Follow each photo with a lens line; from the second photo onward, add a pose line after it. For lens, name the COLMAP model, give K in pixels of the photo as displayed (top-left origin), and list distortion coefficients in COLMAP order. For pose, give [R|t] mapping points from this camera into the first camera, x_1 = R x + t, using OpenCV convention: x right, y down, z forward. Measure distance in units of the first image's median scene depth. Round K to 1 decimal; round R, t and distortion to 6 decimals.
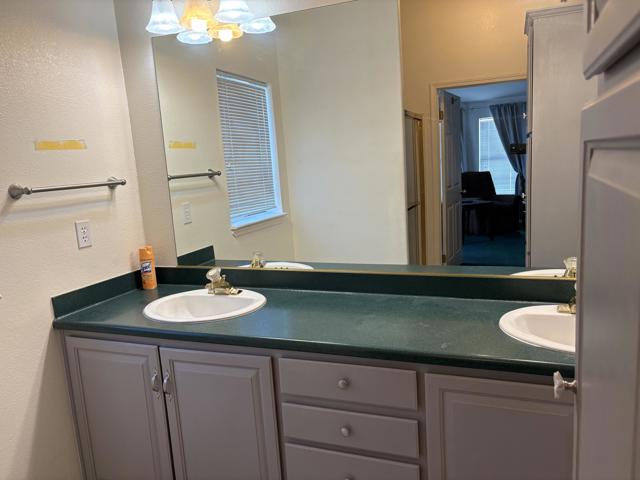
lens RADIAL K [[479.8, 0, 318.9], [0, 479.8, 243.7], [0, 0, 1]] dist [0.071131, -0.093746]
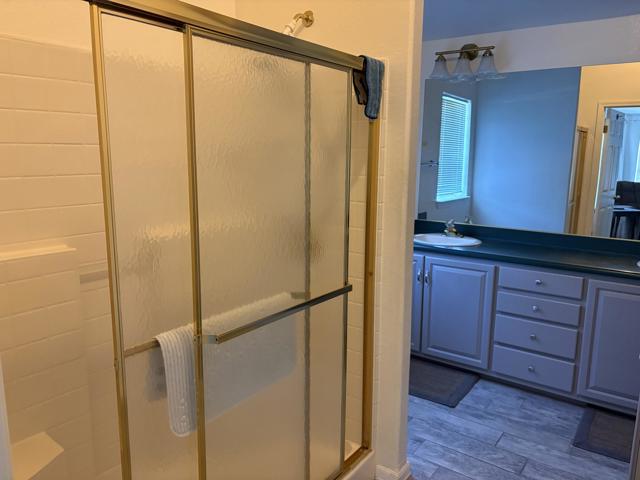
lens RADIAL K [[479.8, 0, 318.9], [0, 479.8, 243.7], [0, 0, 1]] dist [0.071131, -0.093746]
pose [[0.963794, 0.123336, -0.236407, -0.245068], [-0.119861, 0.992365, 0.029072, 0.136409], [0.238188, 0.000316, 0.971219, -0.731141]]
